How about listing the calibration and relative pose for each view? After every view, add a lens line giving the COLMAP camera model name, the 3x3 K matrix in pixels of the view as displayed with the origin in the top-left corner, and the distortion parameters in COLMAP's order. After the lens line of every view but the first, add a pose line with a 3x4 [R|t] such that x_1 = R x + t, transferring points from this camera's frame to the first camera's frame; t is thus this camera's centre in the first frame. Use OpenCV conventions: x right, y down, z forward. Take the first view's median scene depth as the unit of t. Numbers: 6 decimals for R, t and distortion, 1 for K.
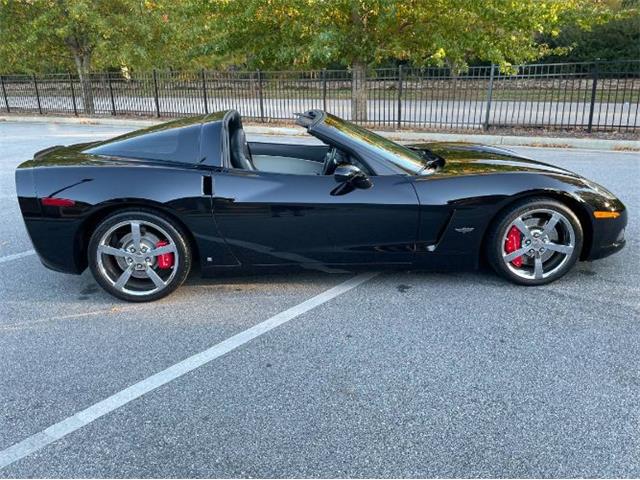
lens RADIAL K [[594.5, 0, 318.6], [0, 594.5, 242.5], [0, 0, 1]] dist [0.056882, -0.025961]
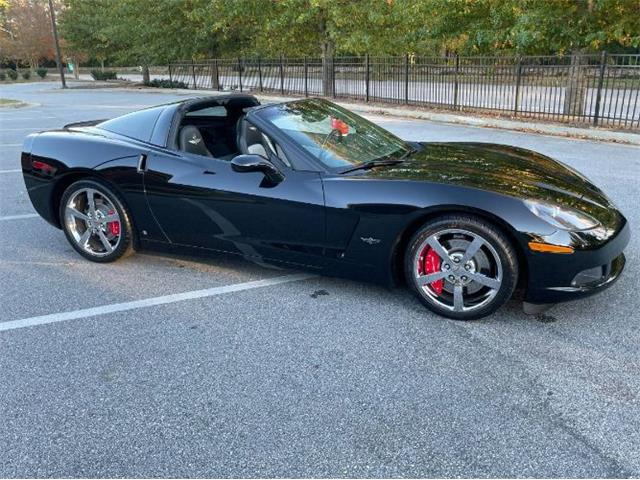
lens RADIAL K [[594.5, 0, 317.1], [0, 594.5, 240.3], [0, 0, 1]] dist [0.056882, -0.025961]
pose [[0.891772, 0.146507, -0.428111, 0.533316], [-0.137859, 0.989121, 0.051328, -0.053596], [0.430973, 0.013246, 0.902267, 0.162324]]
